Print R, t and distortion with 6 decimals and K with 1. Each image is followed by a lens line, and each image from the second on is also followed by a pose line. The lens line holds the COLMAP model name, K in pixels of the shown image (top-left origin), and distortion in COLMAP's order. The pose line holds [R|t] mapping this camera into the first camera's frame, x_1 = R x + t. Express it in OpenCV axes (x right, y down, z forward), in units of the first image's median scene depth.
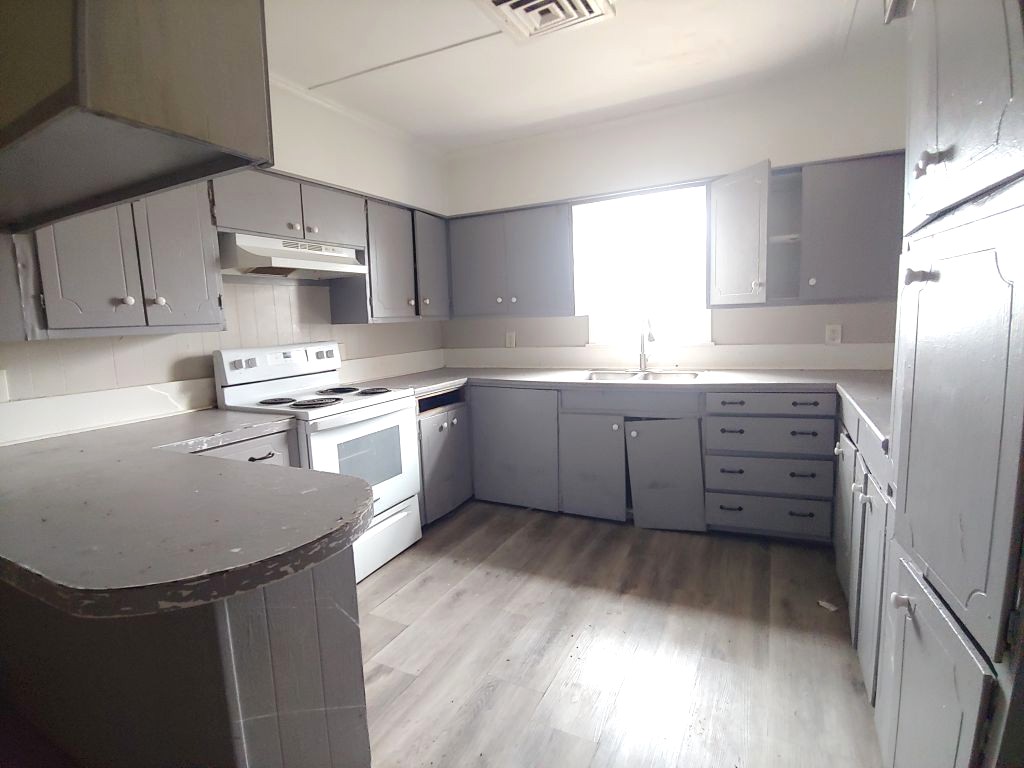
lens RADIAL K [[517.0, 0, 512.0], [0, 517.0, 384.0], [0, 0, 1]] dist [-0.010232, 0.000467]
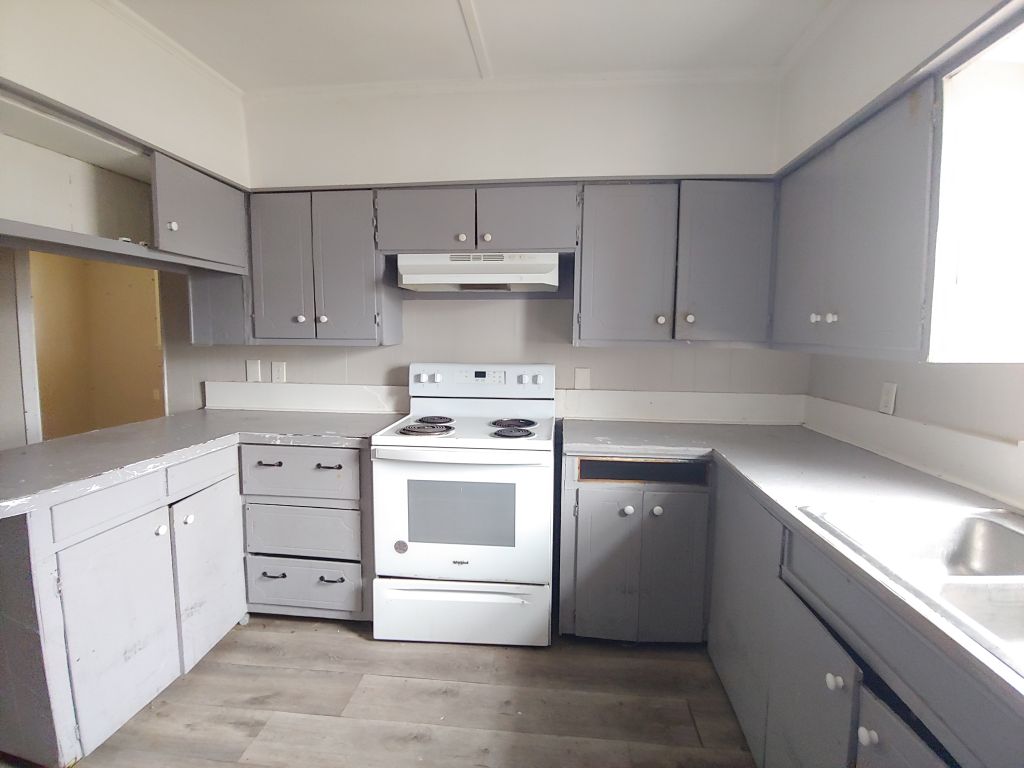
lens RADIAL K [[517.0, 0, 512.0], [0, 517.0, 384.0], [0, 0, 1]] dist [-0.010232, 0.000467]
pose [[0.358146, 0.135644, -0.923760, 0.463959], [-0.142638, 0.985725, 0.089442, -0.133111], [0.922706, 0.099730, 0.372381, 0.710948]]
